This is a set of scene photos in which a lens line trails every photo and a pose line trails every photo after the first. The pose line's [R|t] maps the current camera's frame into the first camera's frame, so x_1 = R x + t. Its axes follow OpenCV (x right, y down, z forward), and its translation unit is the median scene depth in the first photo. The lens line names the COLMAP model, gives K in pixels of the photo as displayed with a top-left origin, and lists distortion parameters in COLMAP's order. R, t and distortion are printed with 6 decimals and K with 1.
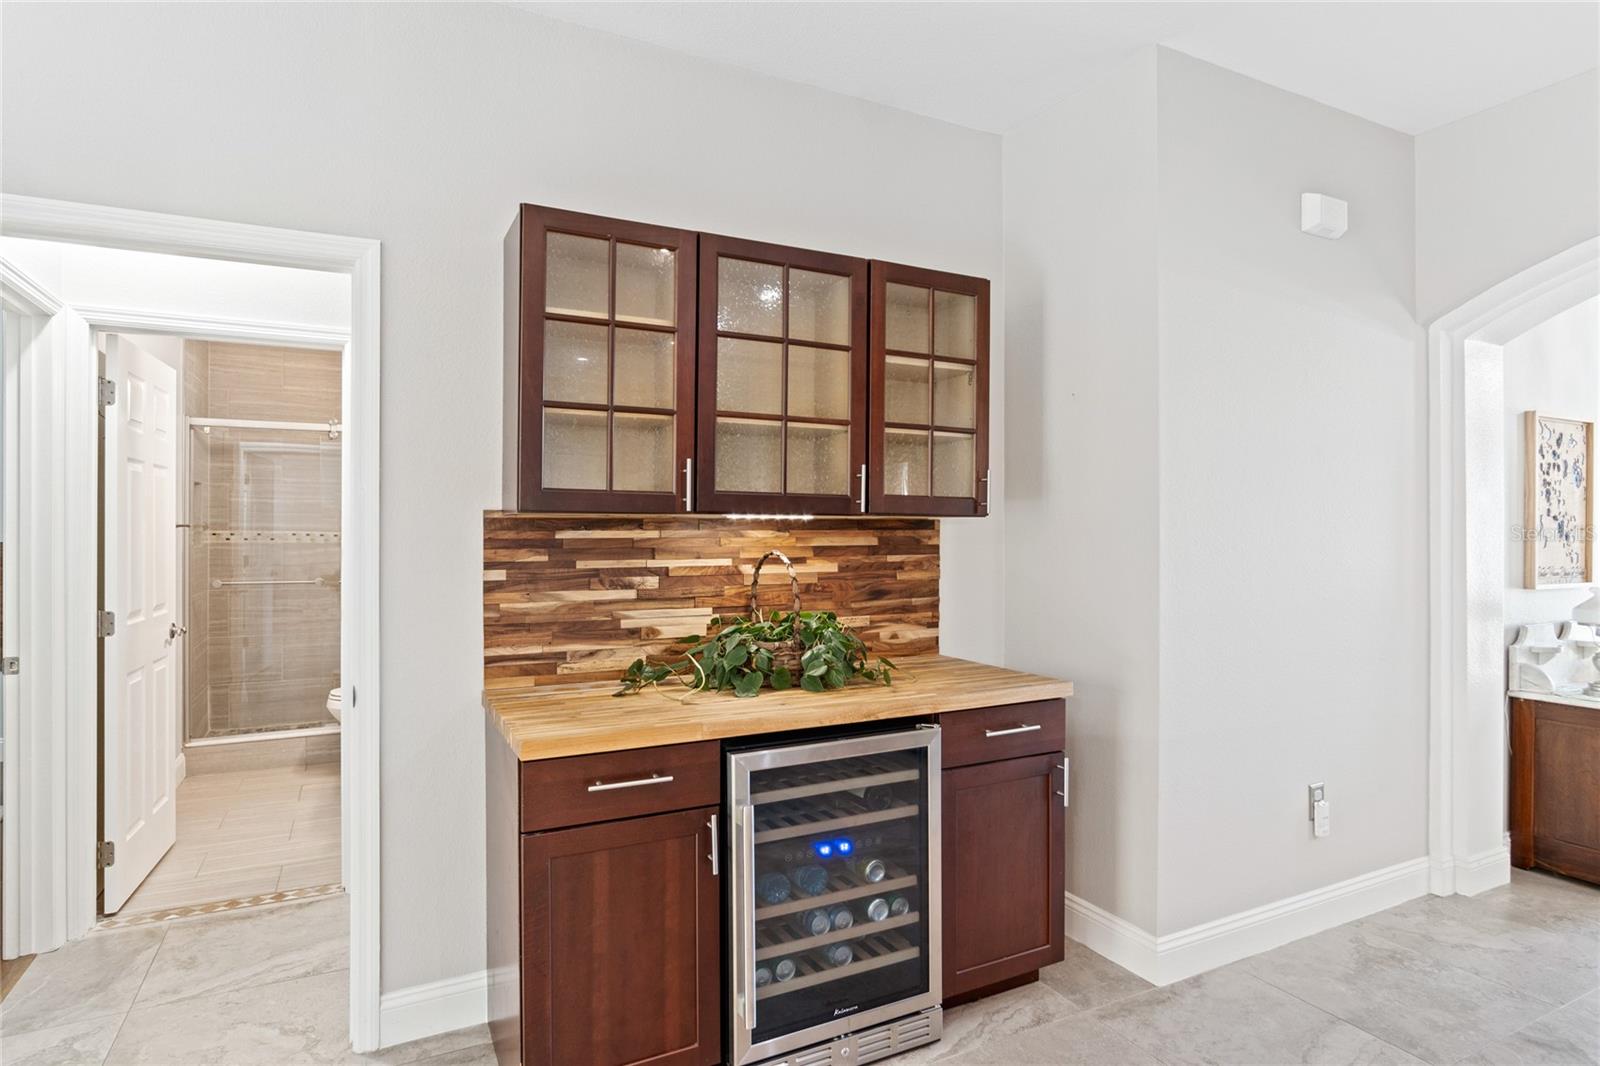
lens RADIAL K [[867.8, 0, 803.6], [0, 867.8, 526.5], [0, 0, 1]] dist [-0.016780, 0.002635]
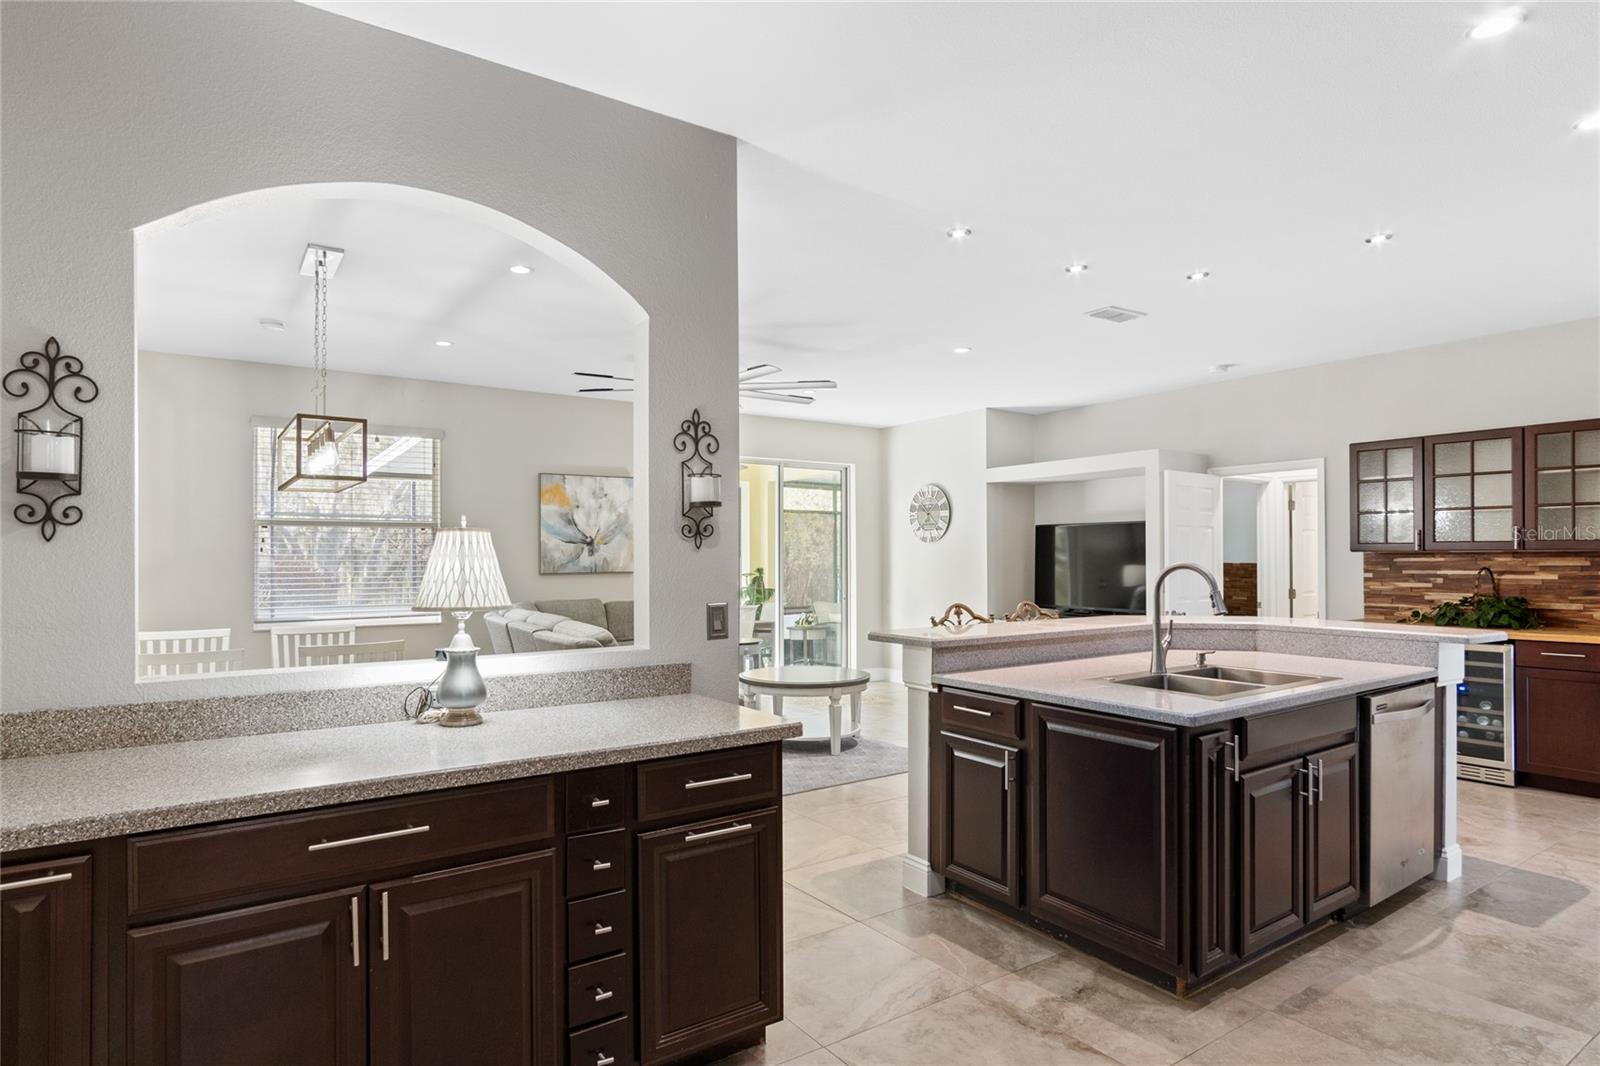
lens RADIAL K [[867.8, 0, 798.0], [0, 867.8, 548.6], [0, 0, 1]] dist [-0.016780, 0.002635]
pose [[0.134022, -0.012590, -0.990898, 1.886065], [0.007213, 0.999905, -0.011729, -0.005393], [0.990952, -0.005575, 0.134100, -1.002956]]
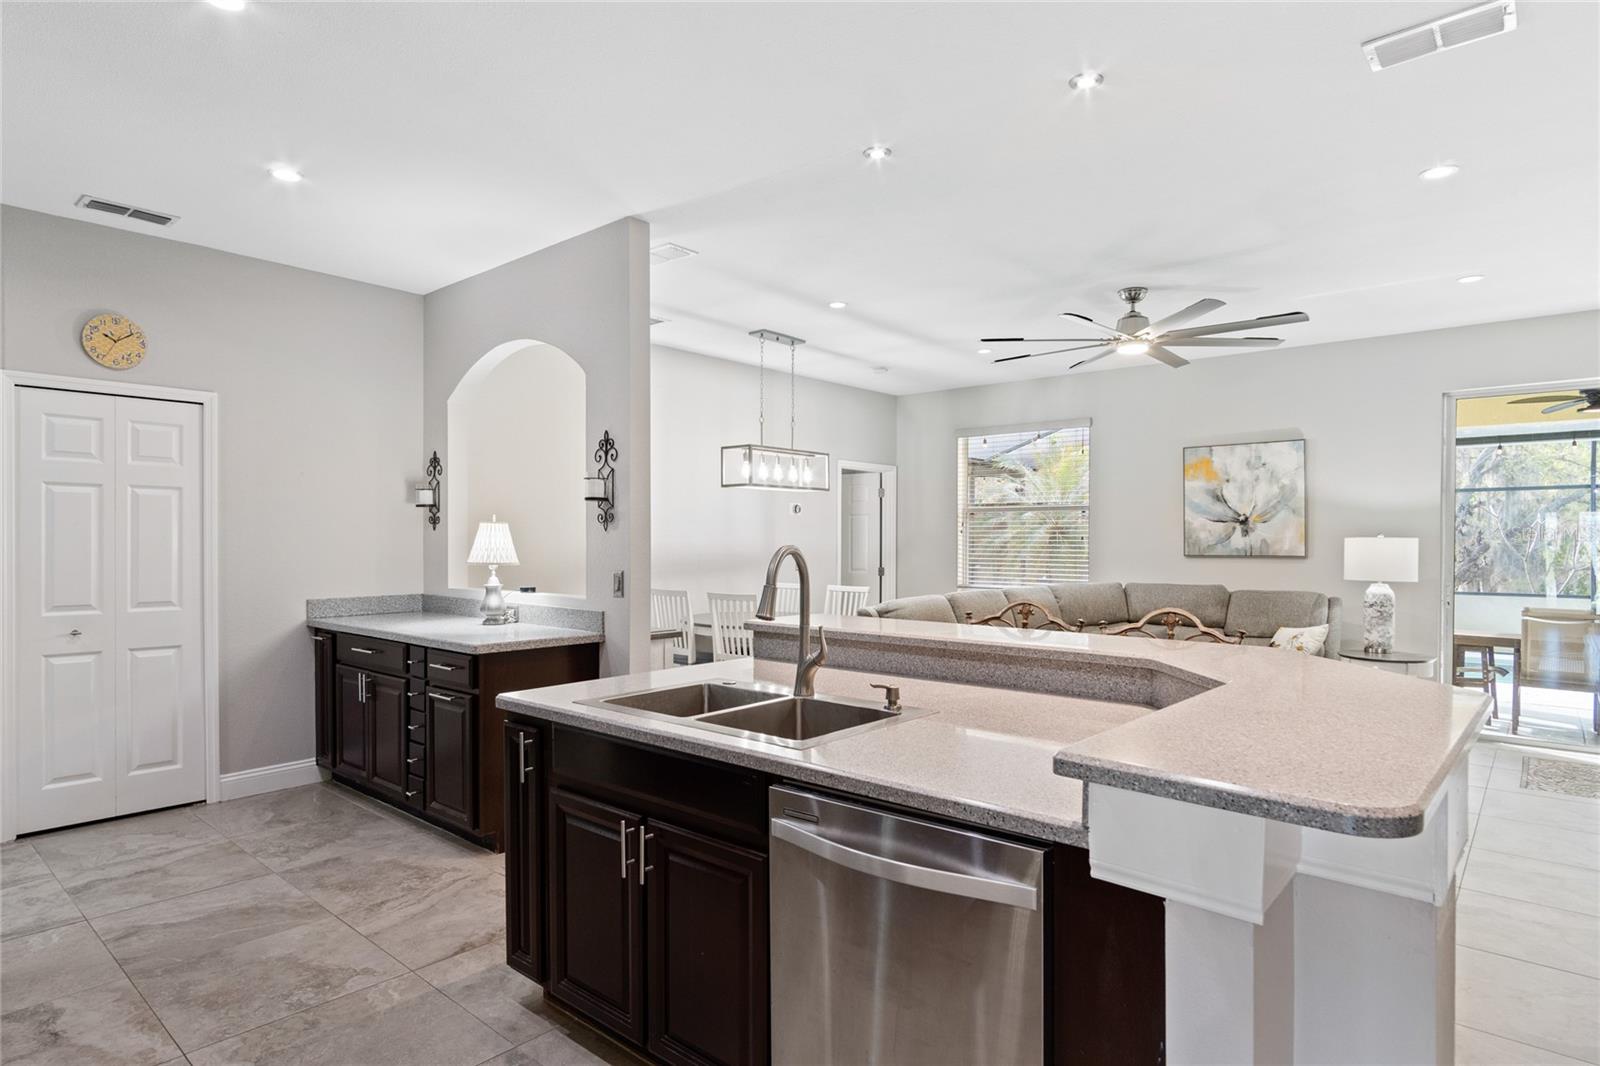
lens RADIAL K [[867.8, 0, 793.2], [0, 867.8, 545.2], [0, 0, 1]] dist [-0.016780, 0.002635]
pose [[-0.926340, -0.001163, -0.376687, 1.020500], [-0.002546, 0.999992, 0.003173, 0.001252], [0.376680, 0.003898, -0.926335, 0.617647]]
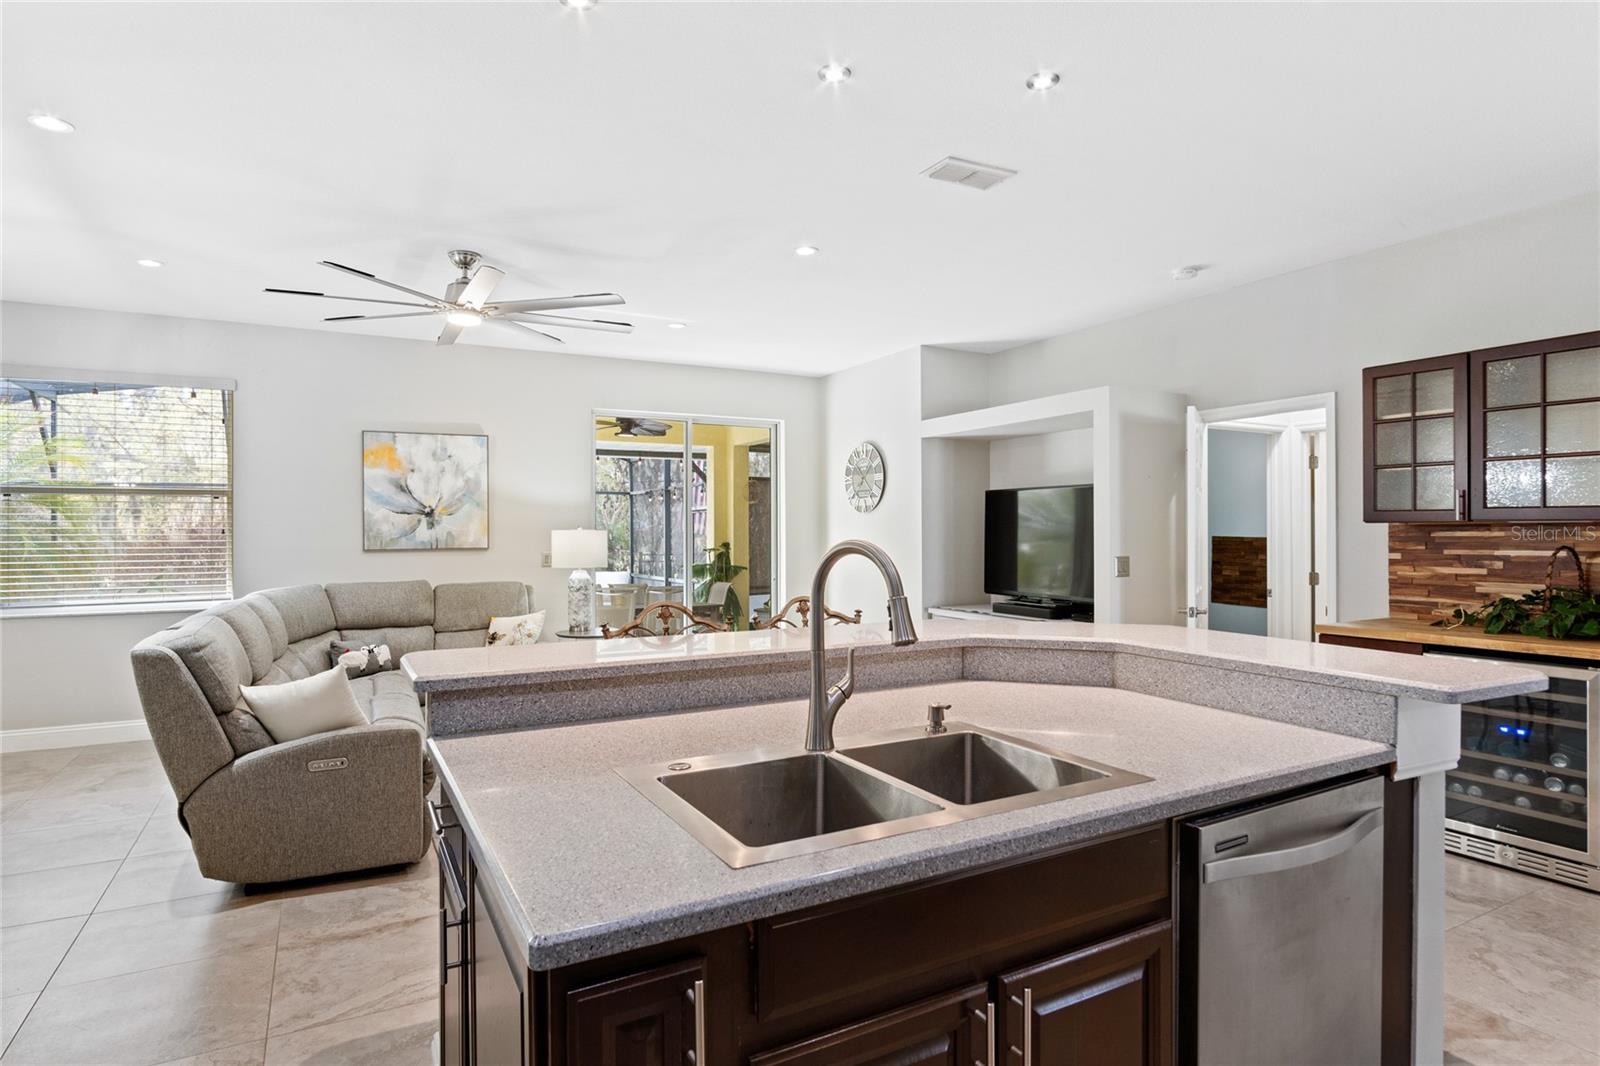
lens RADIAL K [[867.8, 0, 792.3], [0, 867.8, 527.8], [0, 0, 1]] dist [-0.016780, 0.002635]
pose [[0.032462, -0.005709, -0.999457, 1.352042], [0.007168, 0.999959, -0.005479, -0.002801], [0.999447, -0.006987, 0.032501, -0.323398]]
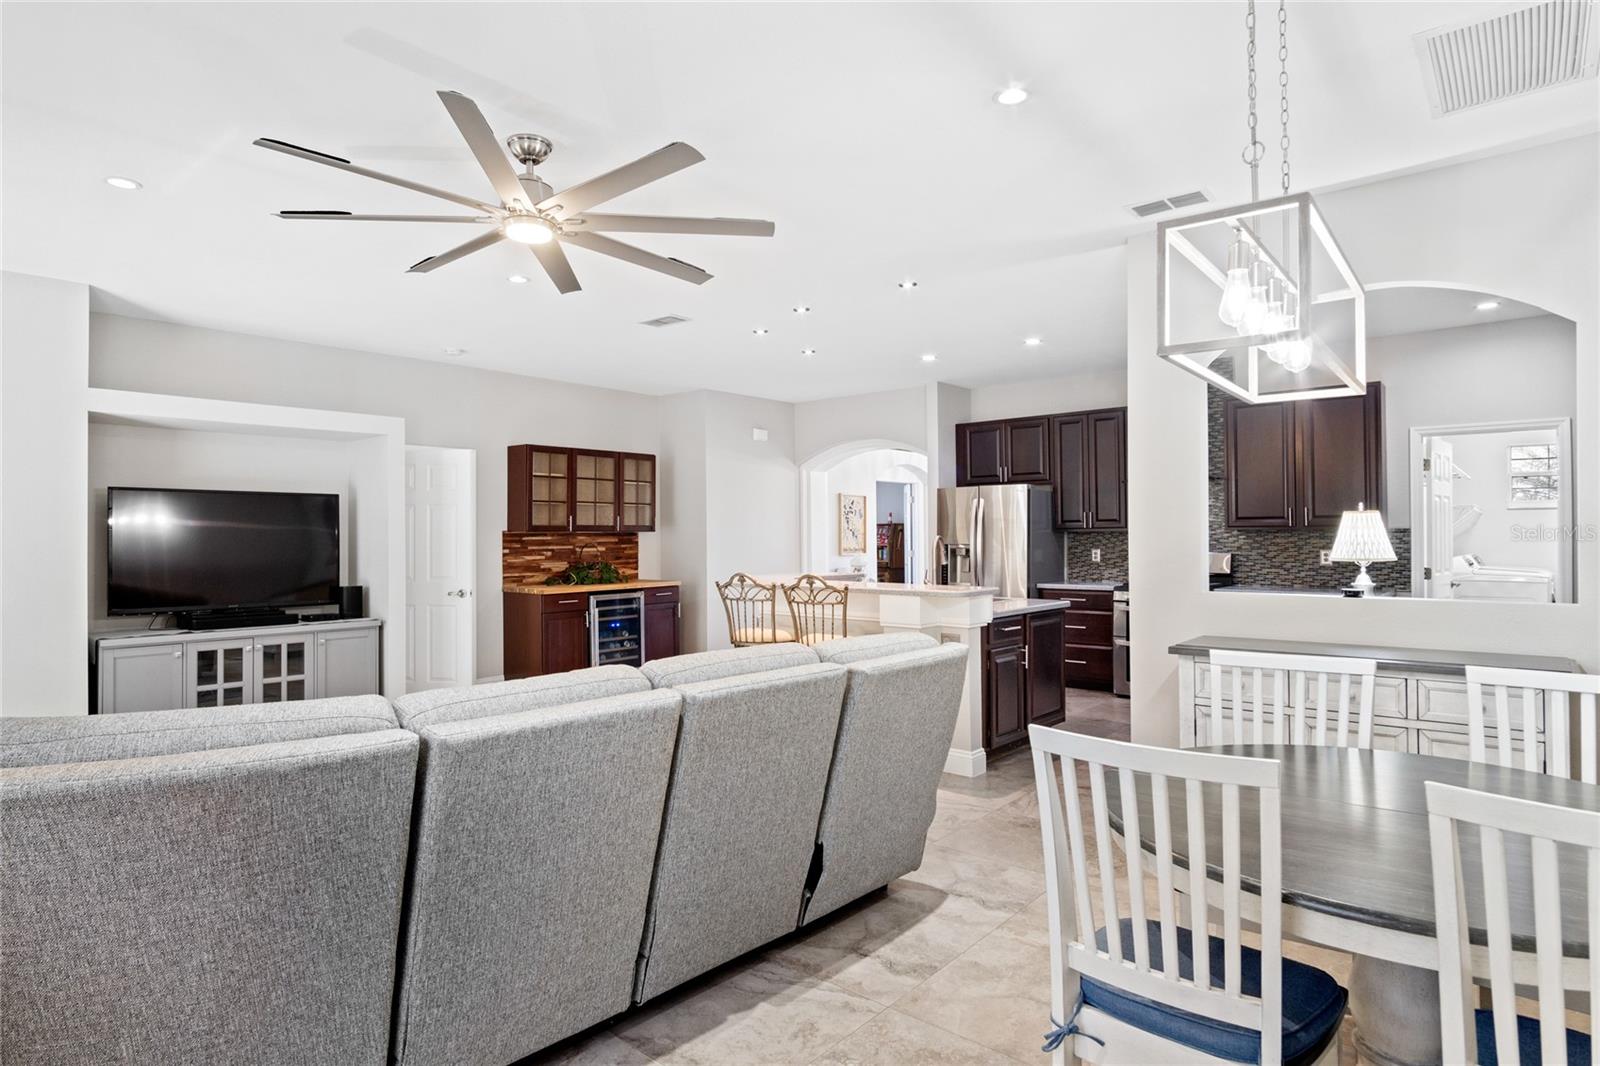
lens RADIAL K [[867.8, 0, 794.5], [0, 867.8, 524.7], [0, 0, 1]] dist [-0.016780, 0.002635]
pose [[0.923570, -0.001980, 0.383424, -0.563480], [0.005543, 0.999951, -0.008189, -0.009092], [-0.383389, 0.009688, 0.923536, -2.239965]]
